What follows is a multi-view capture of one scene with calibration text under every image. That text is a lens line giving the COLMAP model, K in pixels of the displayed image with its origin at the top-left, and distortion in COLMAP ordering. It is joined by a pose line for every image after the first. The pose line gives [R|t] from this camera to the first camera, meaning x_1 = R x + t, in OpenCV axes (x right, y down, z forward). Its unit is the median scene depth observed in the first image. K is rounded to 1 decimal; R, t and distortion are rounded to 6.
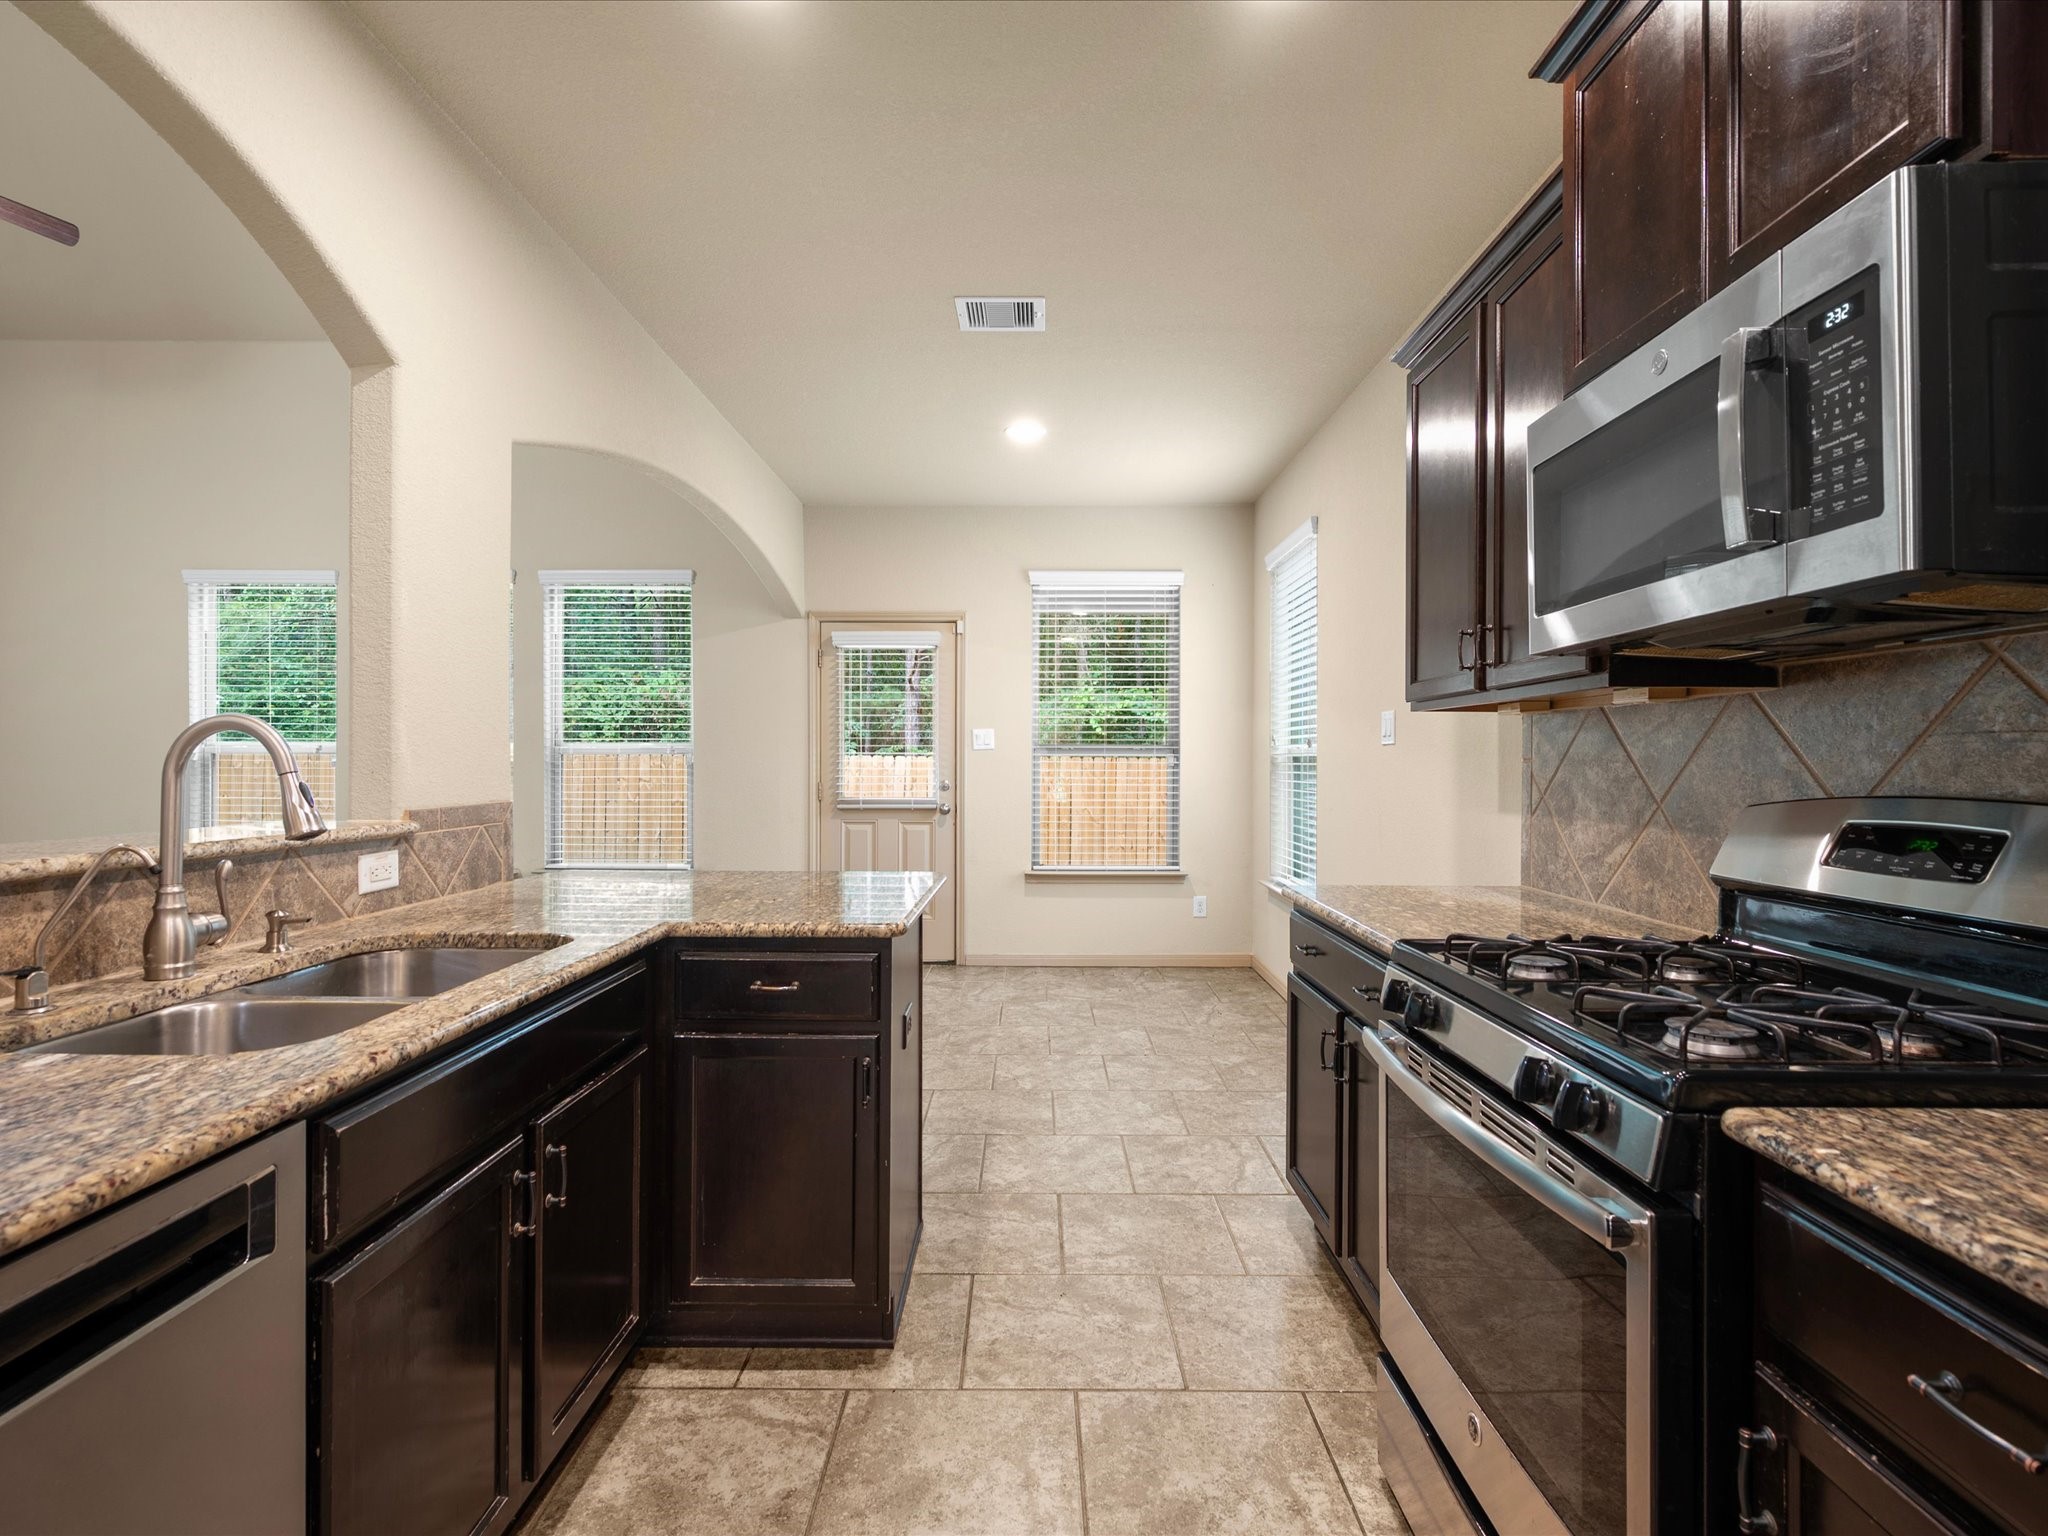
lens RADIAL K [[997.6, 0, 1020.0], [0, 997.6, 766.5], [0, 0, 1]] dist [0.000764, 0.000294]
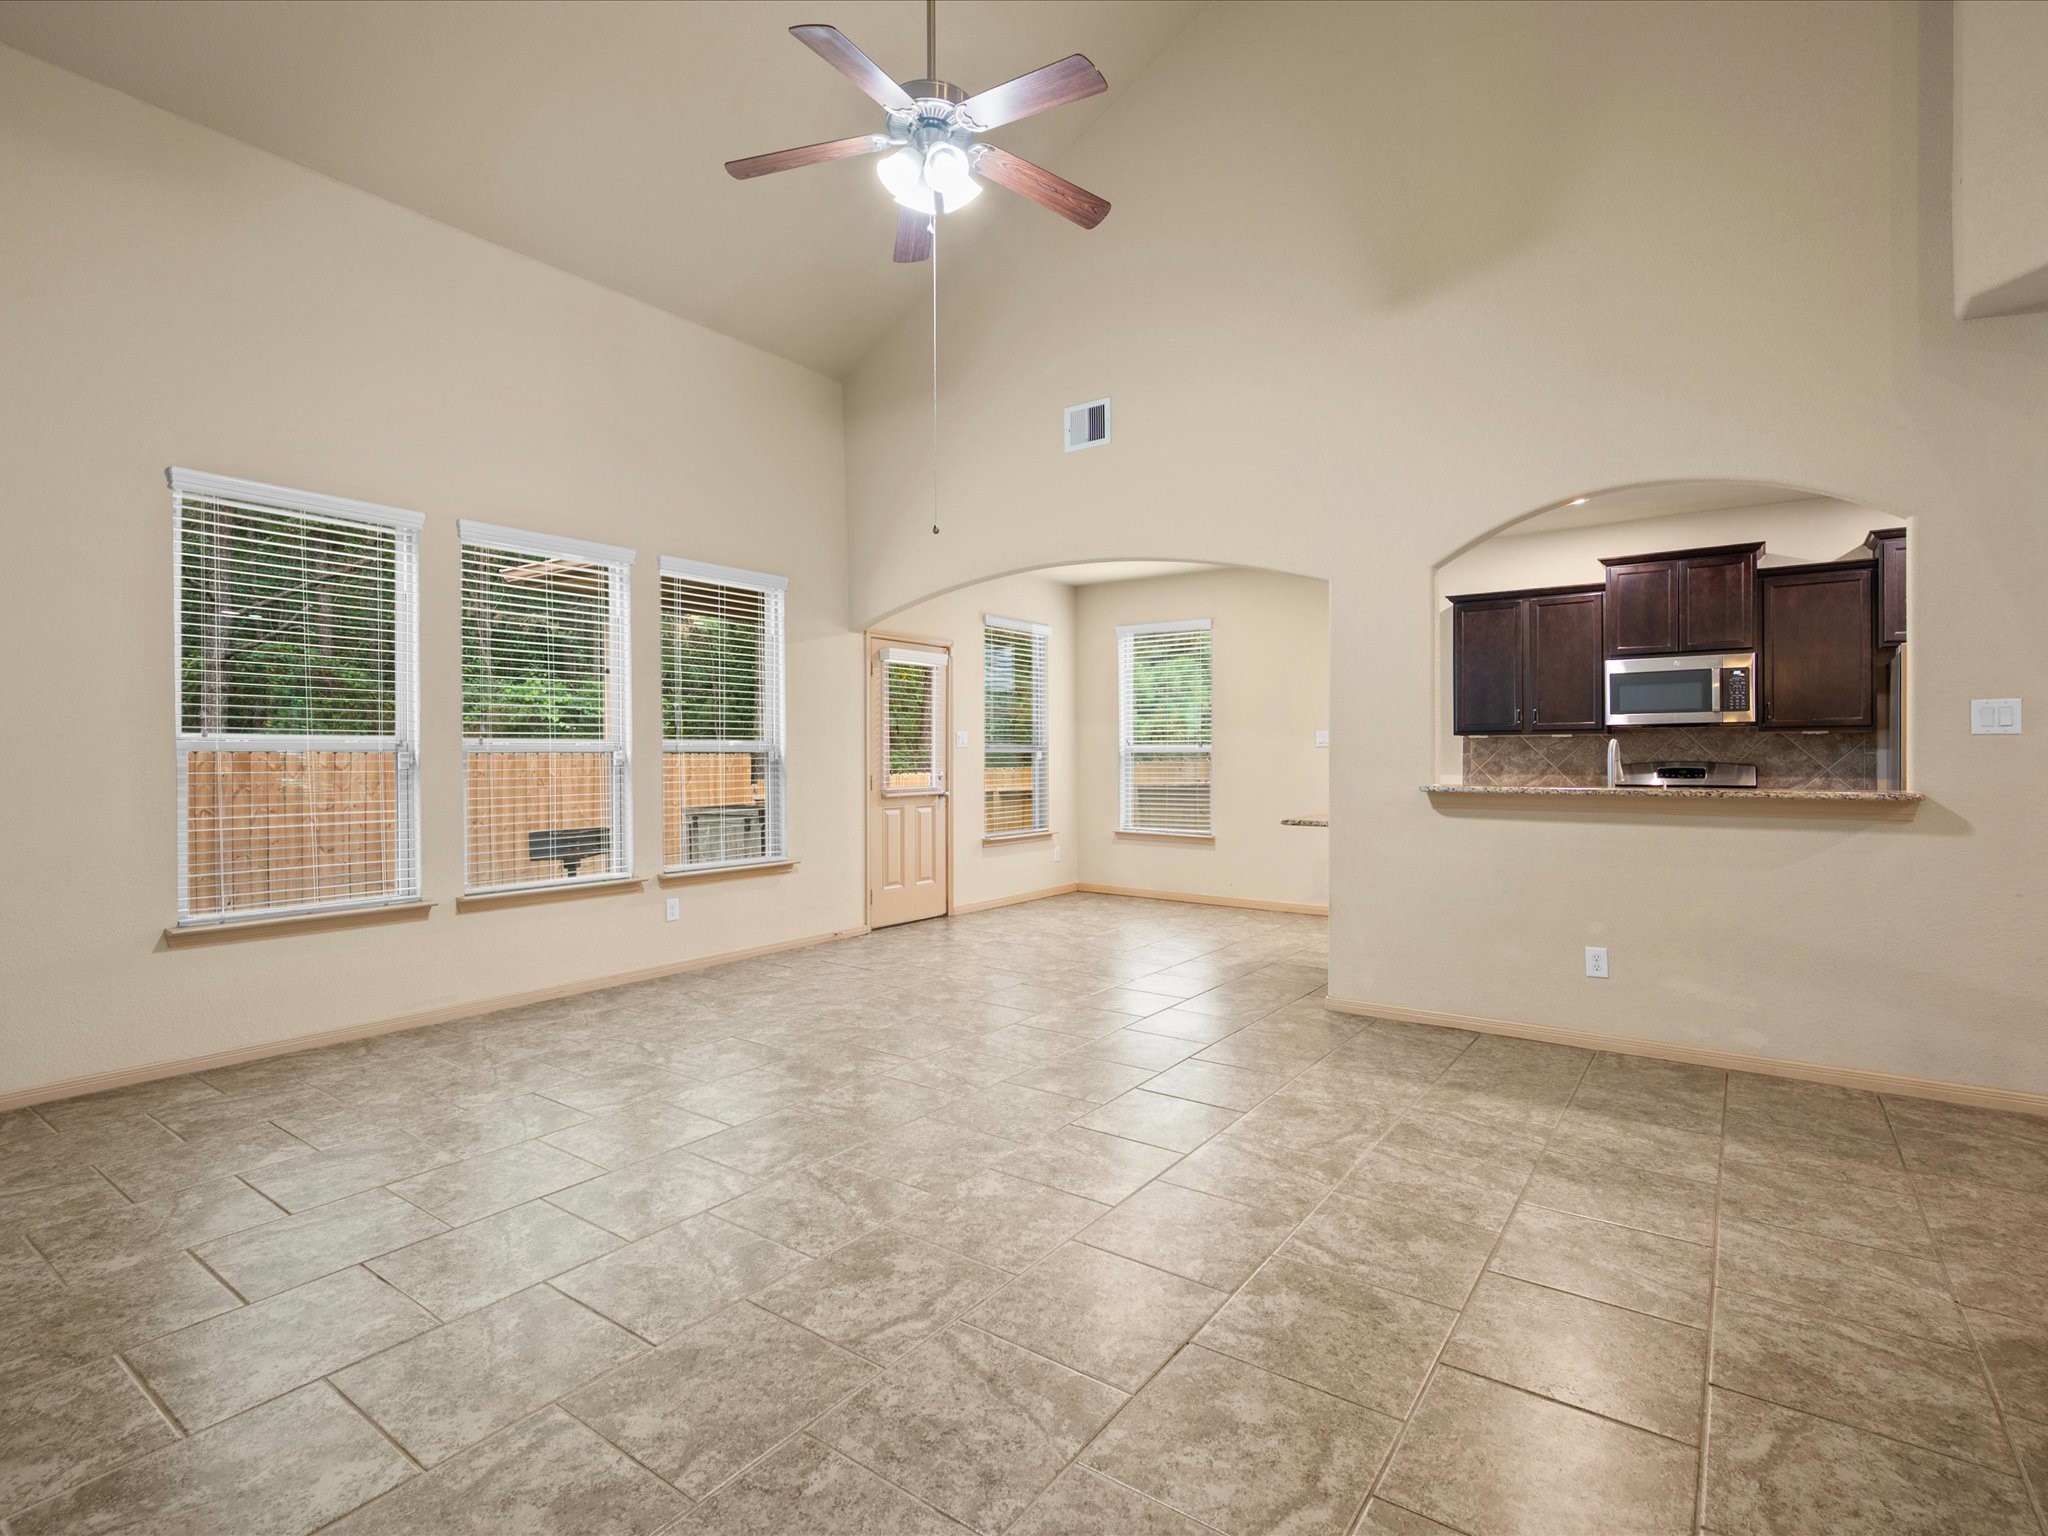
lens RADIAL K [[995.2, 0, 1018.3], [0, 995.2, 765.1], [0, 0, 1]] dist [0.000142, 0.000101]
pose [[0.583504, -0.010902, 0.812037, -2.529342], [0.010305, 0.999929, 0.006020, -0.001658], [-0.812045, 0.004856, 0.583574, 0.437518]]
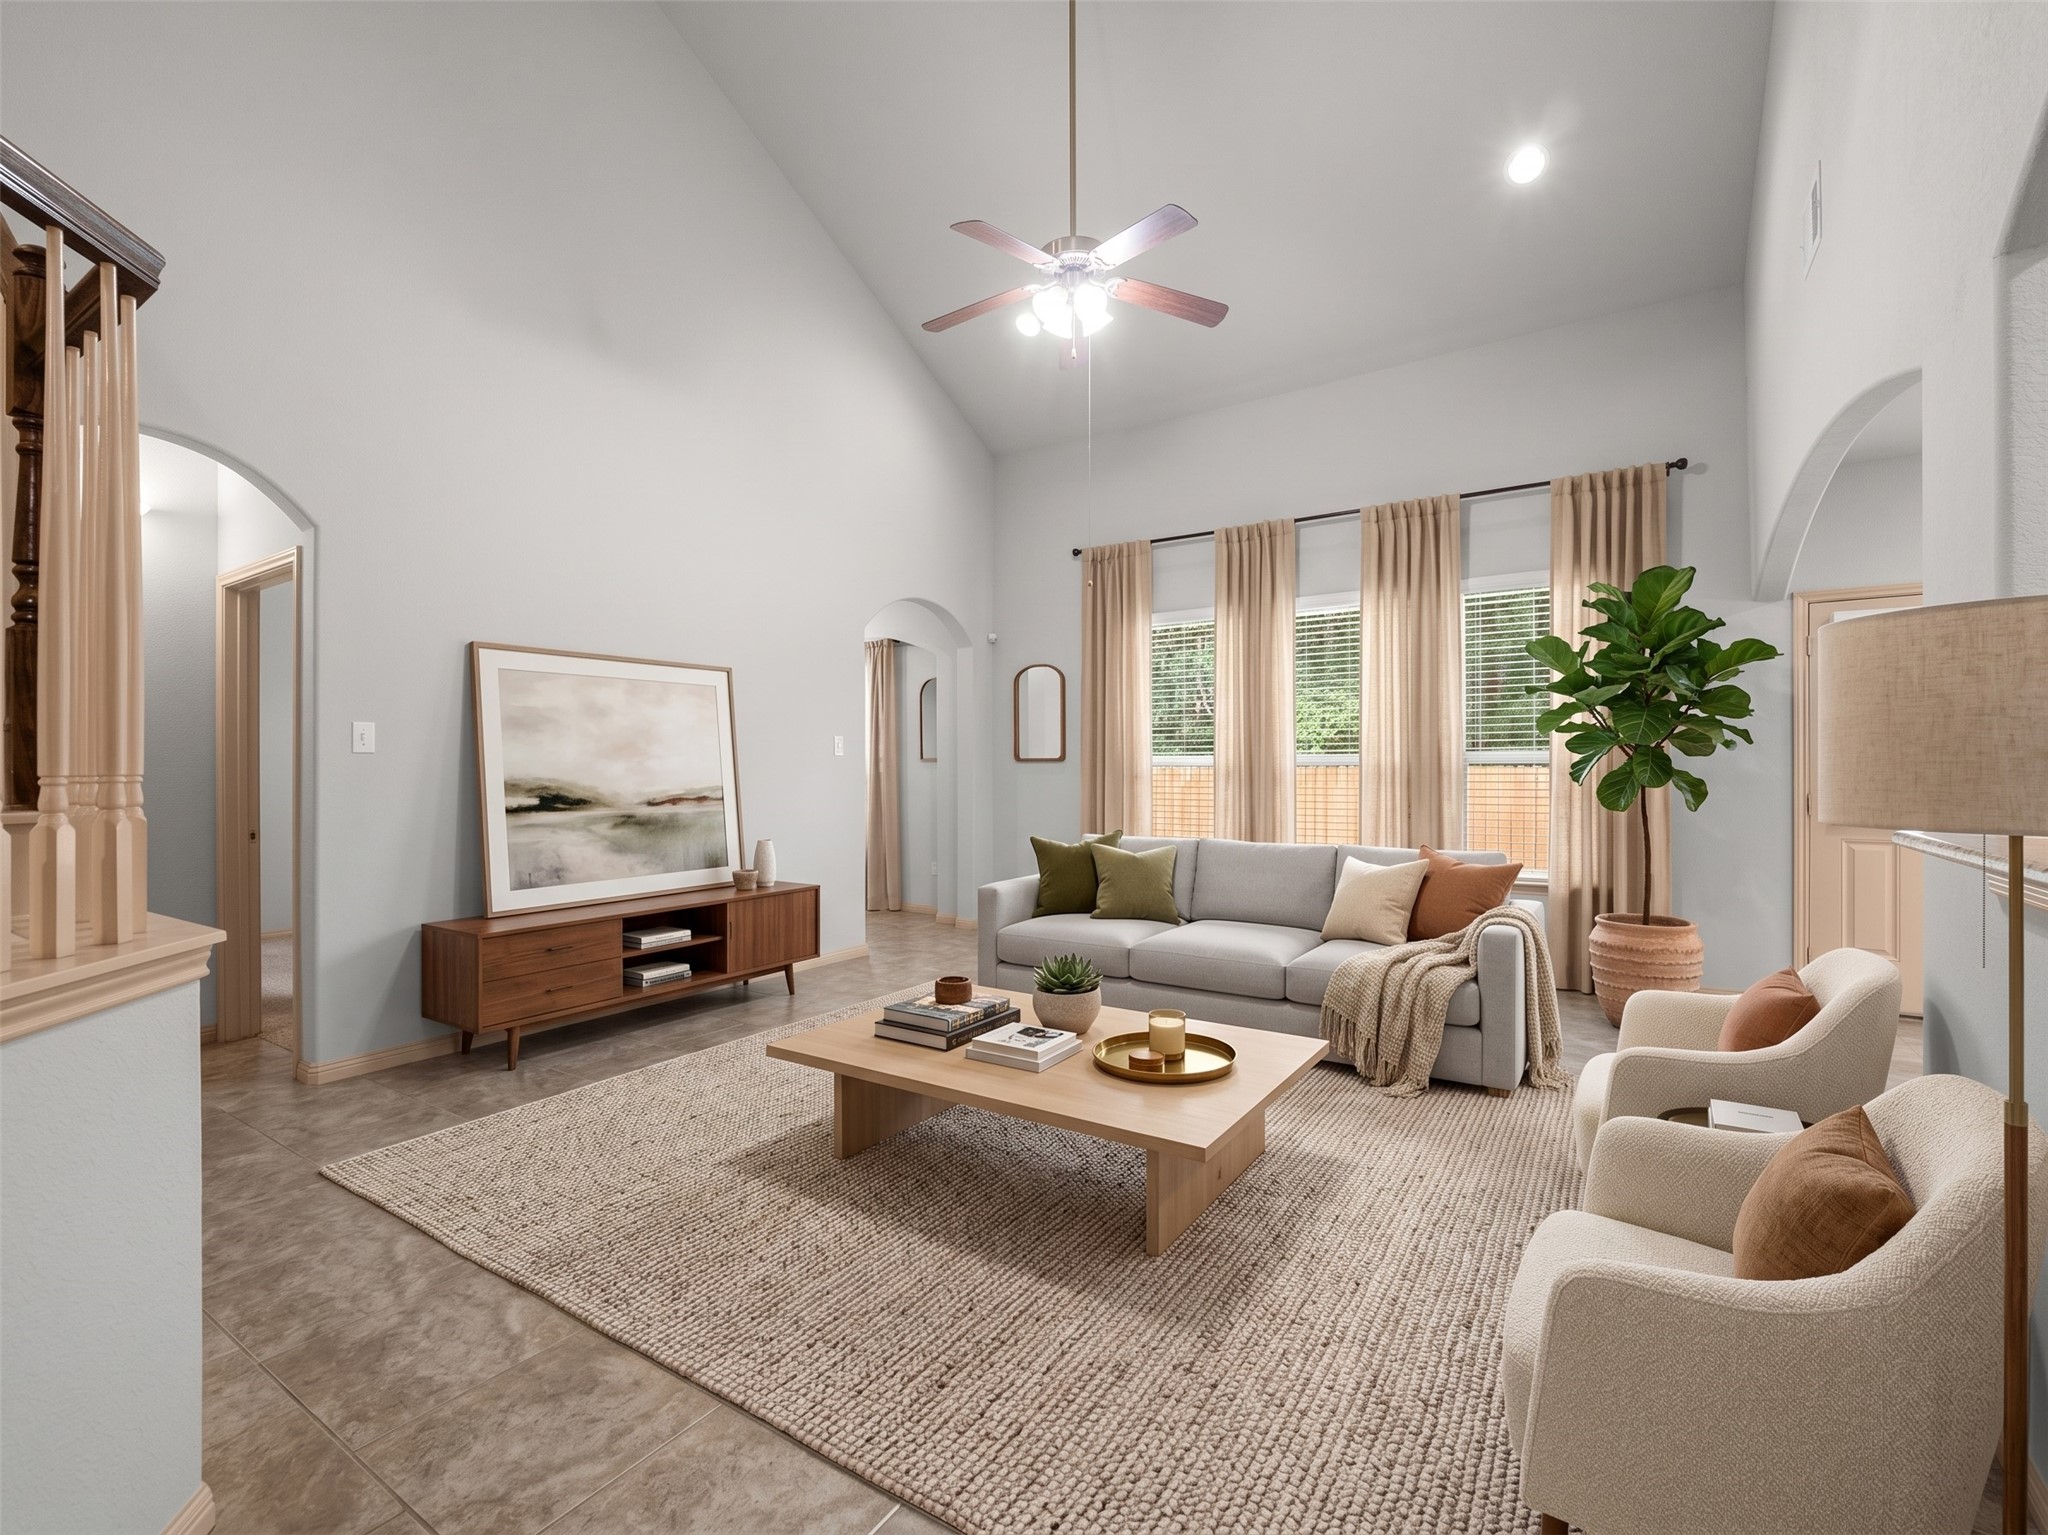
lens RADIAL K [[908.1, 0, 1025.0], [0, 908.1, 774.7], [0, 0, 1]] dist [-0.000371, -0.000020]
pose [[0.842852, -0.004006, -0.538131, -0.834257], [0.001881, 0.999988, -0.004498, 0.005804], [0.538143, 0.002779, 0.842849, -0.011014]]
